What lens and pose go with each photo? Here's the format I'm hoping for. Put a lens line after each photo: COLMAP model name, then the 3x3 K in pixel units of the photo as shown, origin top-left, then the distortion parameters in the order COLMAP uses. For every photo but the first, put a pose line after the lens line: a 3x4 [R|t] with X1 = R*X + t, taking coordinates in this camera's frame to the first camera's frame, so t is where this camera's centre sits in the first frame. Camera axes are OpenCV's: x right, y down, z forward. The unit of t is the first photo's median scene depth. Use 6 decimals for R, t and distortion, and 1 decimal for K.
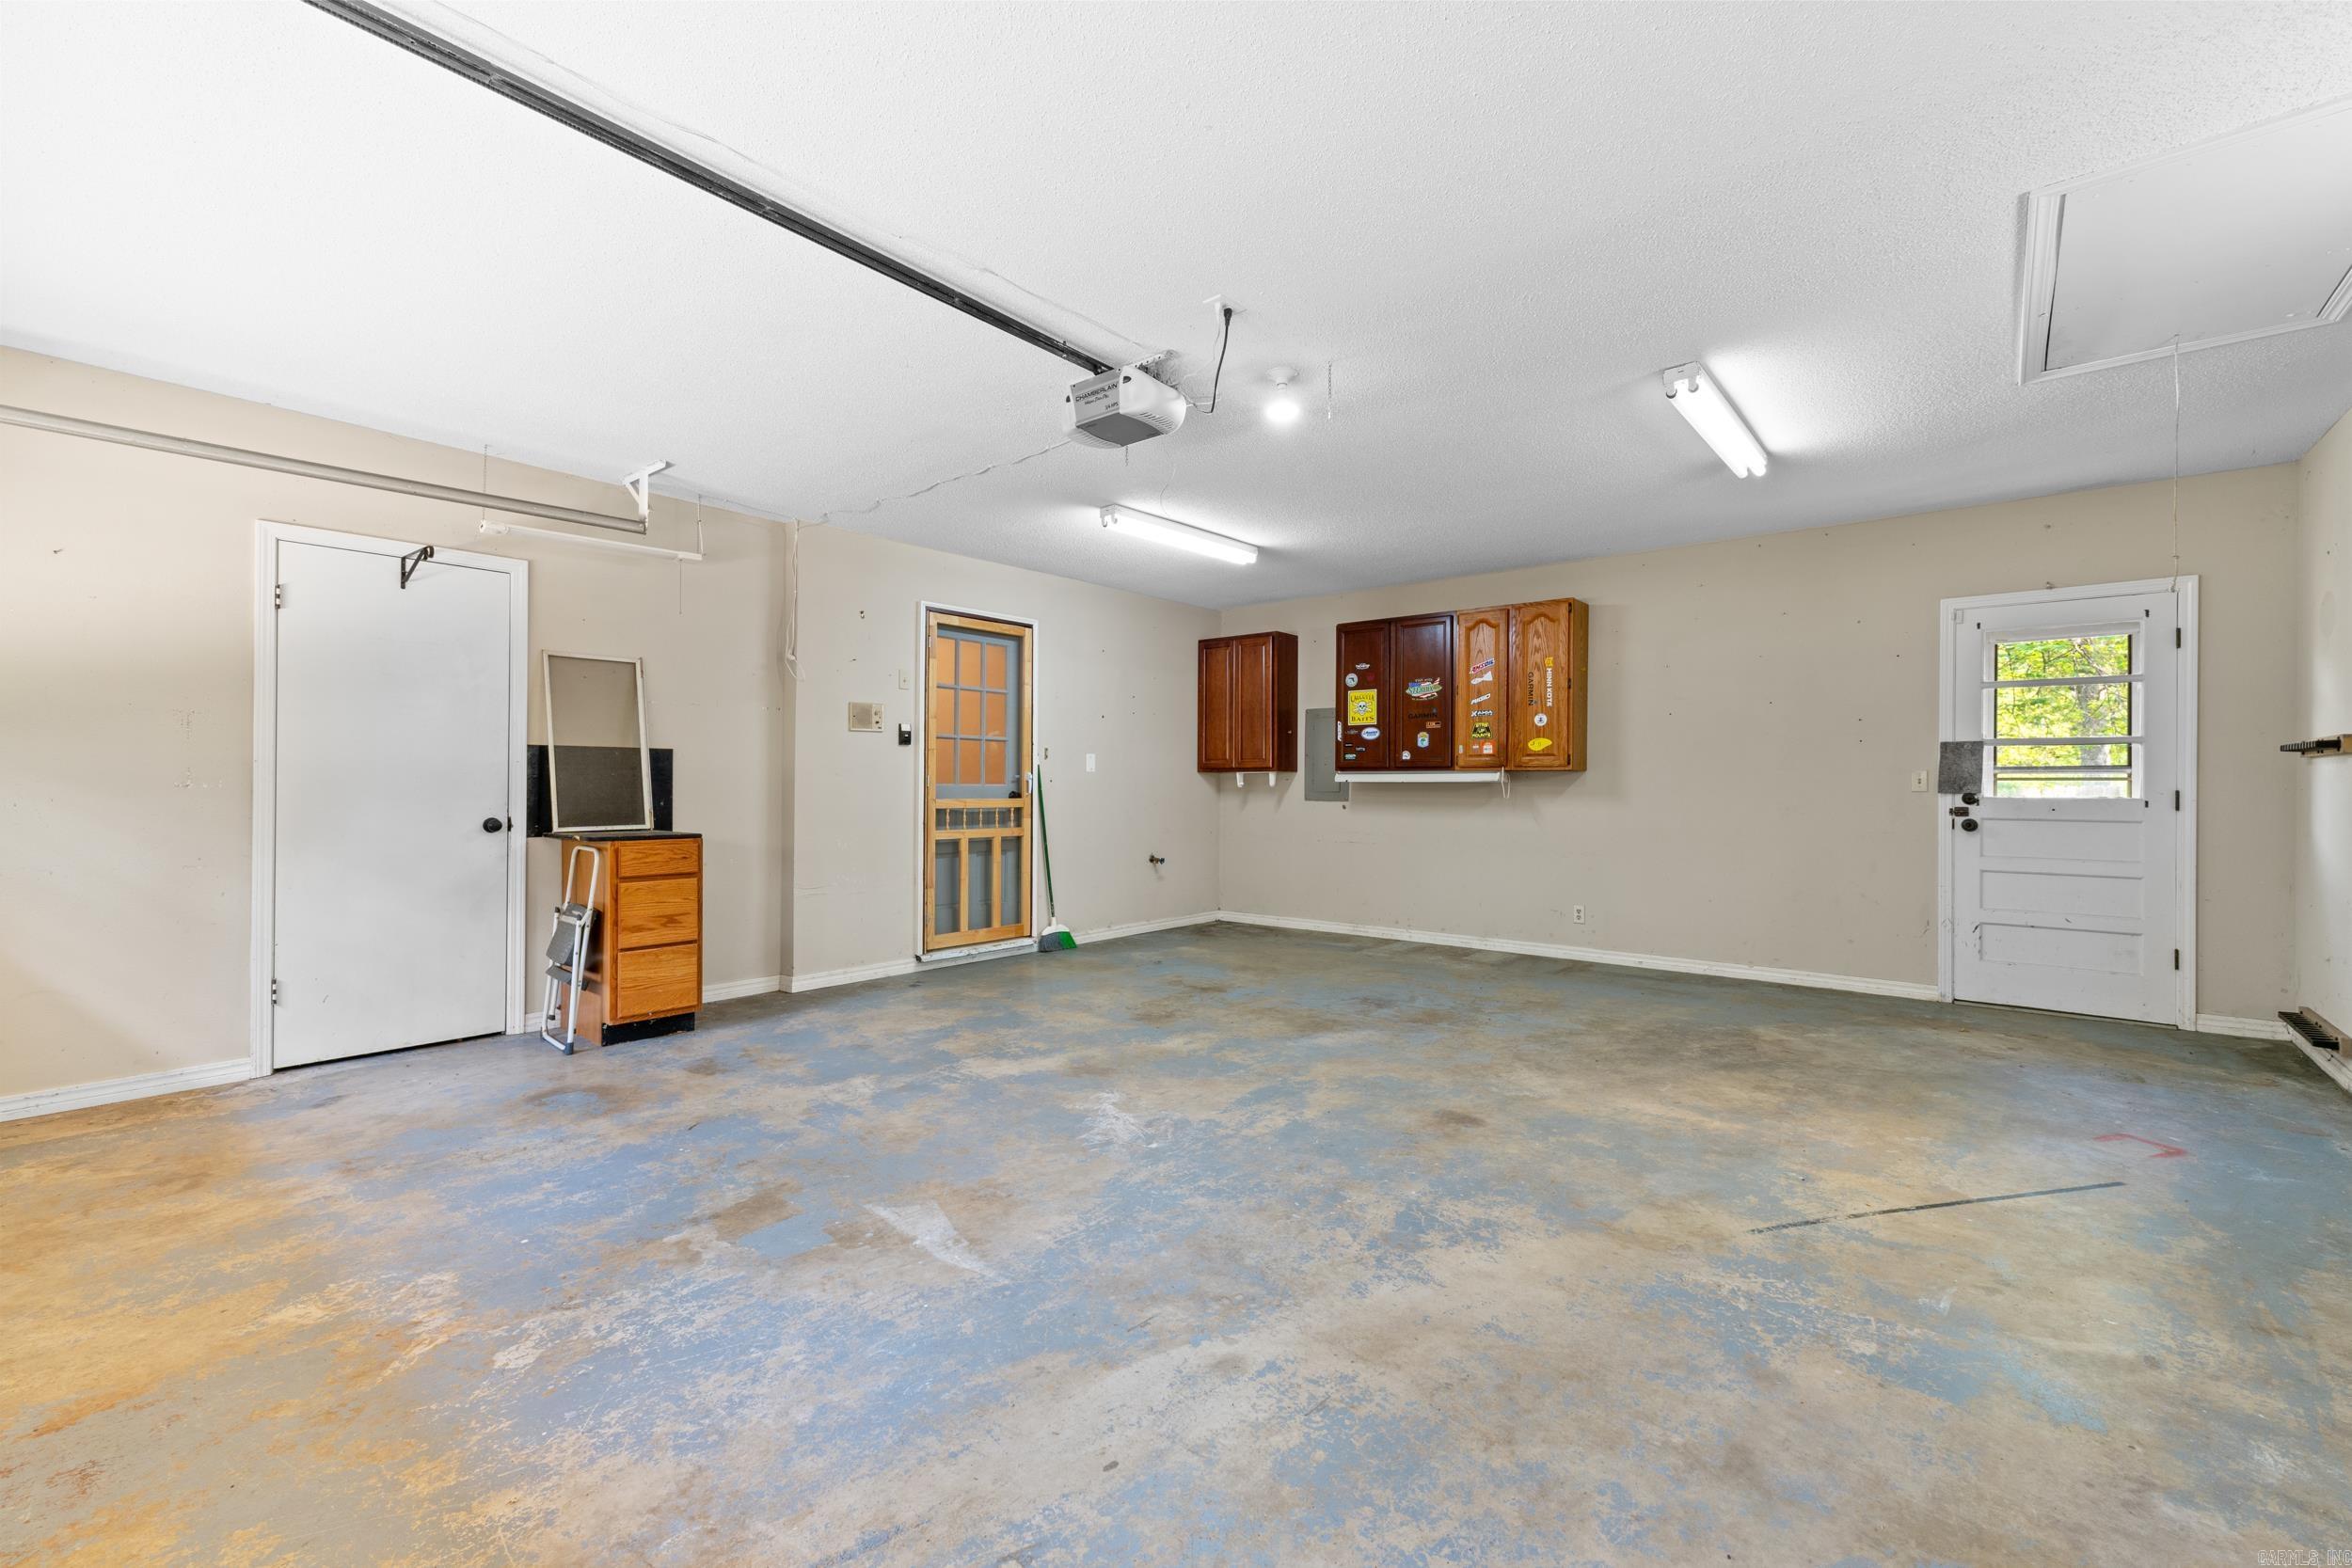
lens RADIAL K [[999.3, 0, 1176.9], [0, 999.3, 777.6], [0, 0, 1]] dist [0.001588, 0.000883]
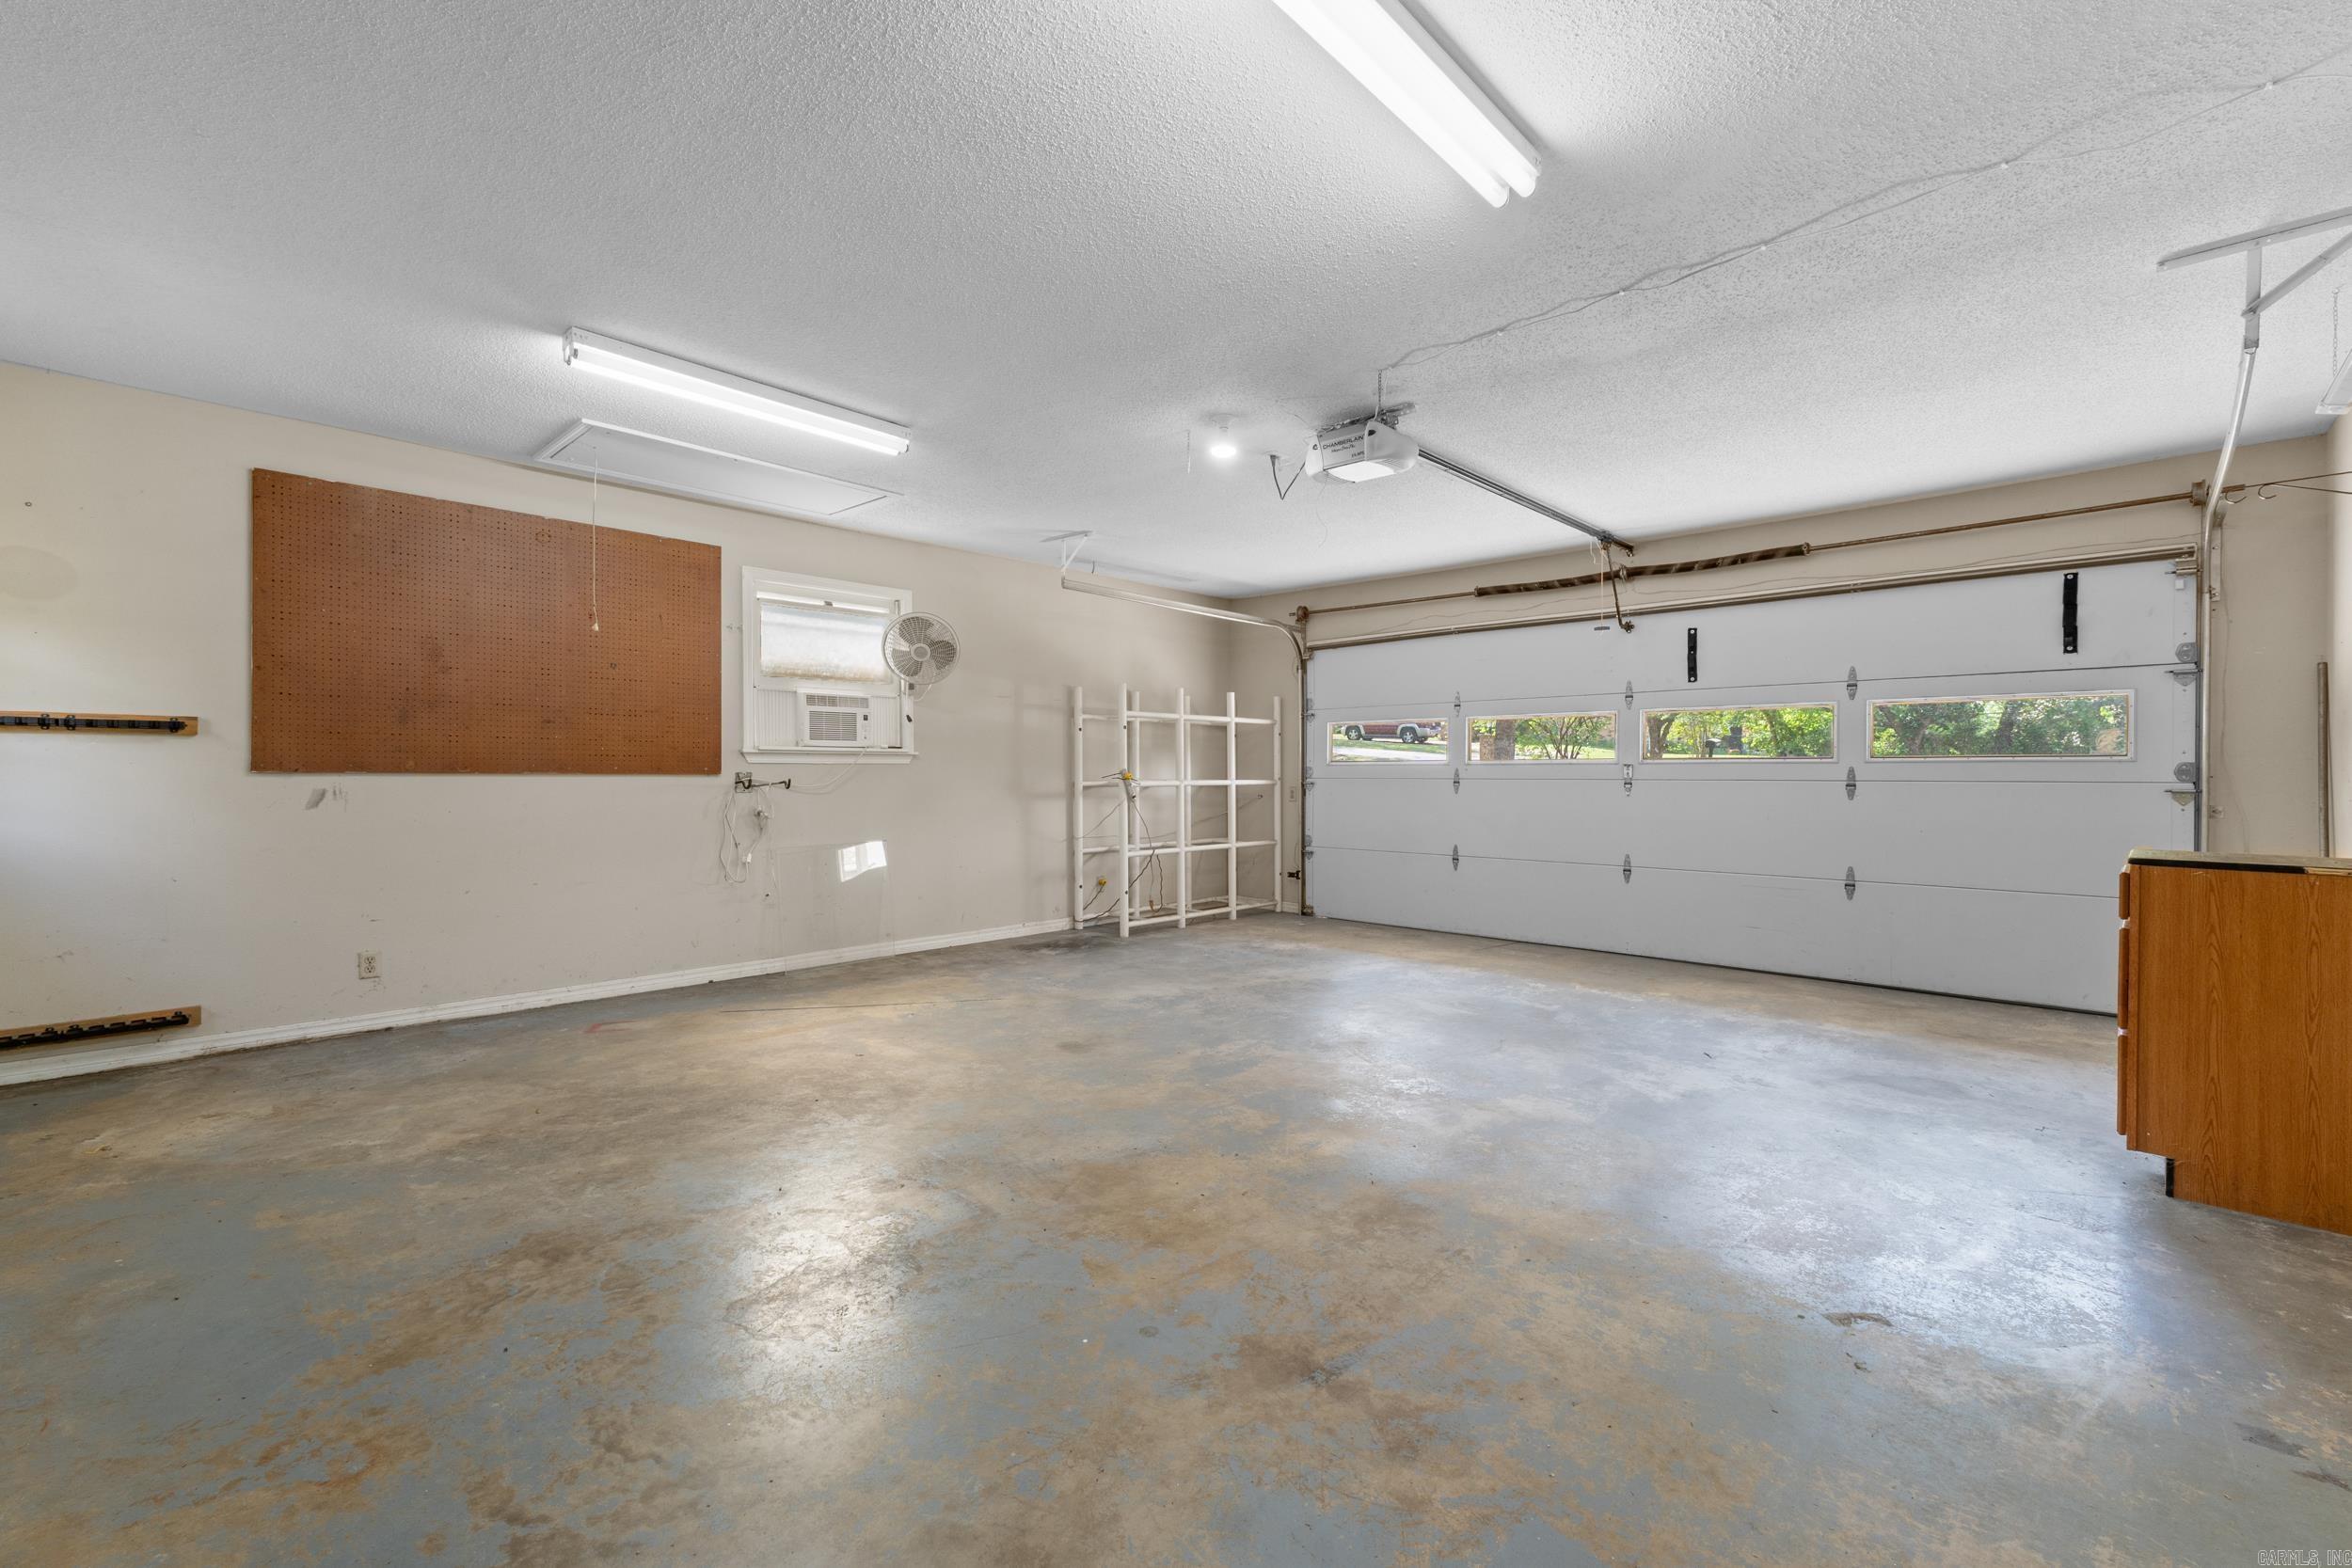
lens RADIAL K [[999.3, 0, 1178.1], [0, 999.3, 777.2], [0, 0, 1]] dist [0.001588, 0.000883]
pose [[-0.997845, -0.006319, 0.065314, 0.076568], [-0.006184, 0.999978, 0.002264, 0.011530], [-0.065327, 0.001856, -0.997862, 2.090188]]
